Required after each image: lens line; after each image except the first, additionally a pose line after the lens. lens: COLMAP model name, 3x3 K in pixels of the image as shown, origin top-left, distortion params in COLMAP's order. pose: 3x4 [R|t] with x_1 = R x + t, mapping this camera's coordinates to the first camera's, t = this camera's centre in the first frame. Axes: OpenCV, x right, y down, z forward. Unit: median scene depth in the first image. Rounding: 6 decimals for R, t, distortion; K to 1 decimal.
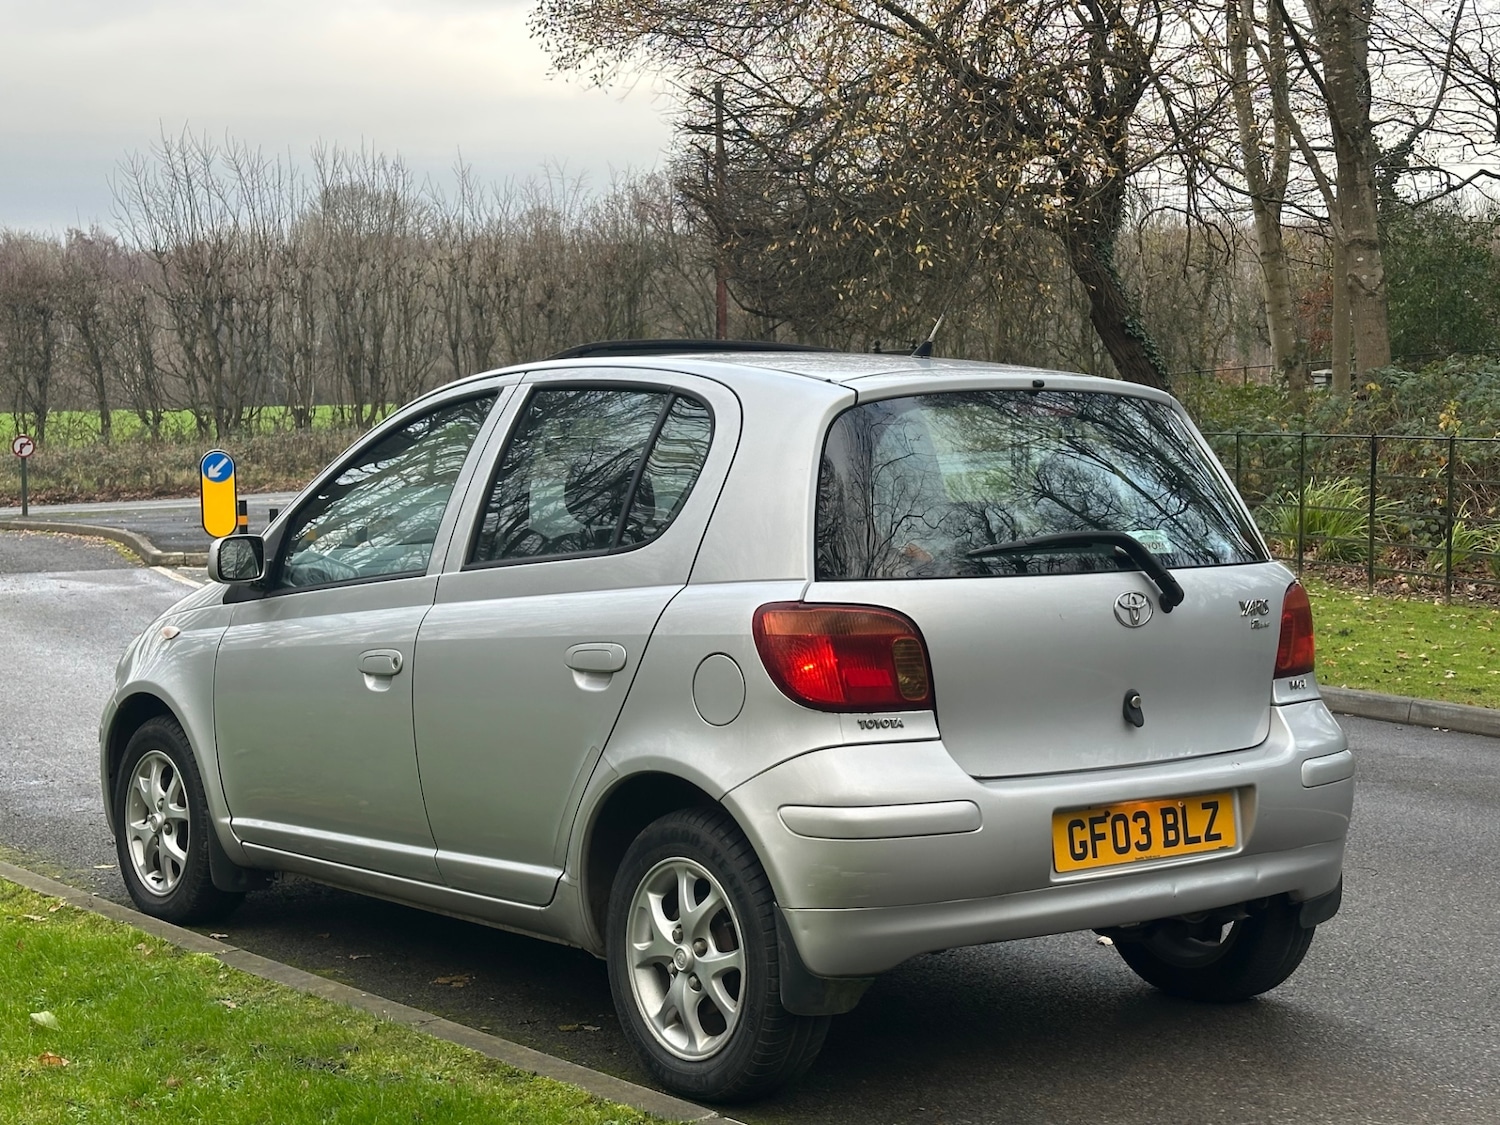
lens RADIAL K [[2734.6, 0, 794.9], [0, 2734.6, 566.7], [0, 0, 1]] dist [0.218956, 0.143451]
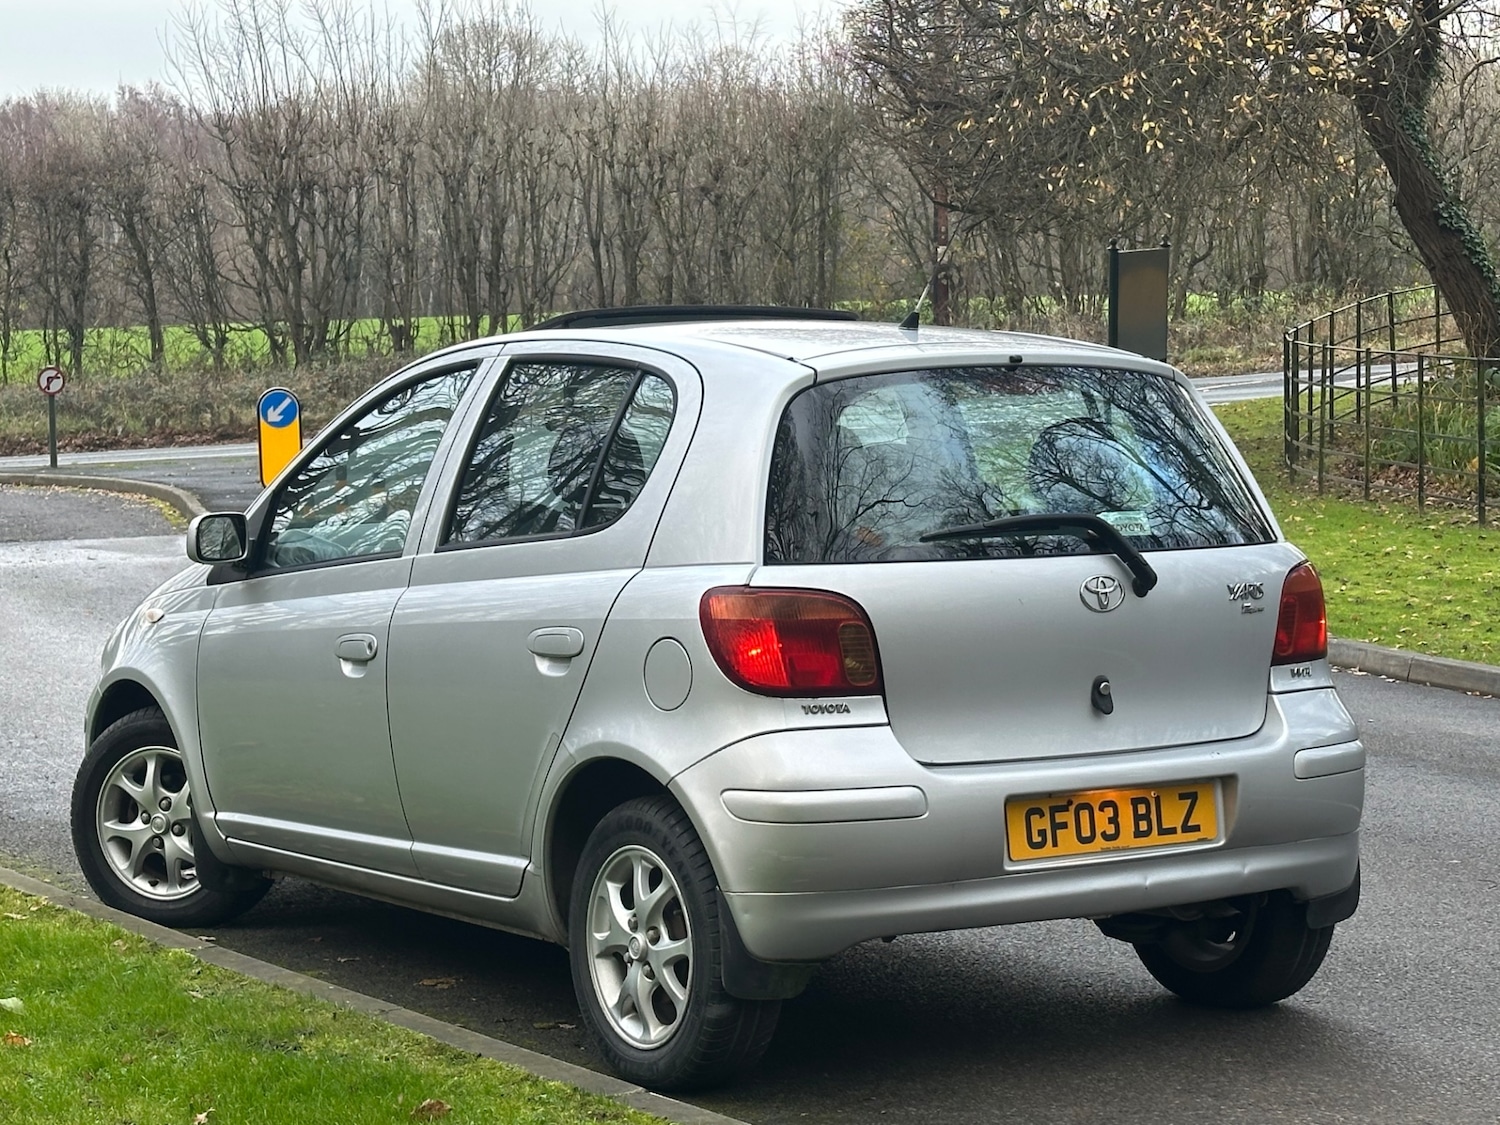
lens RADIAL K [[3694.3, 0, 750.0], [0, 3694.3, 562.5], [0, 0, 1]] dist [0.333900, -0.229469]
pose [[0.995956, -0.001443, -0.089828, 0.103776], [0.002363, 0.999946, 0.010129, -0.007731], [0.089809, -0.010300, 0.995906, -0.279747]]
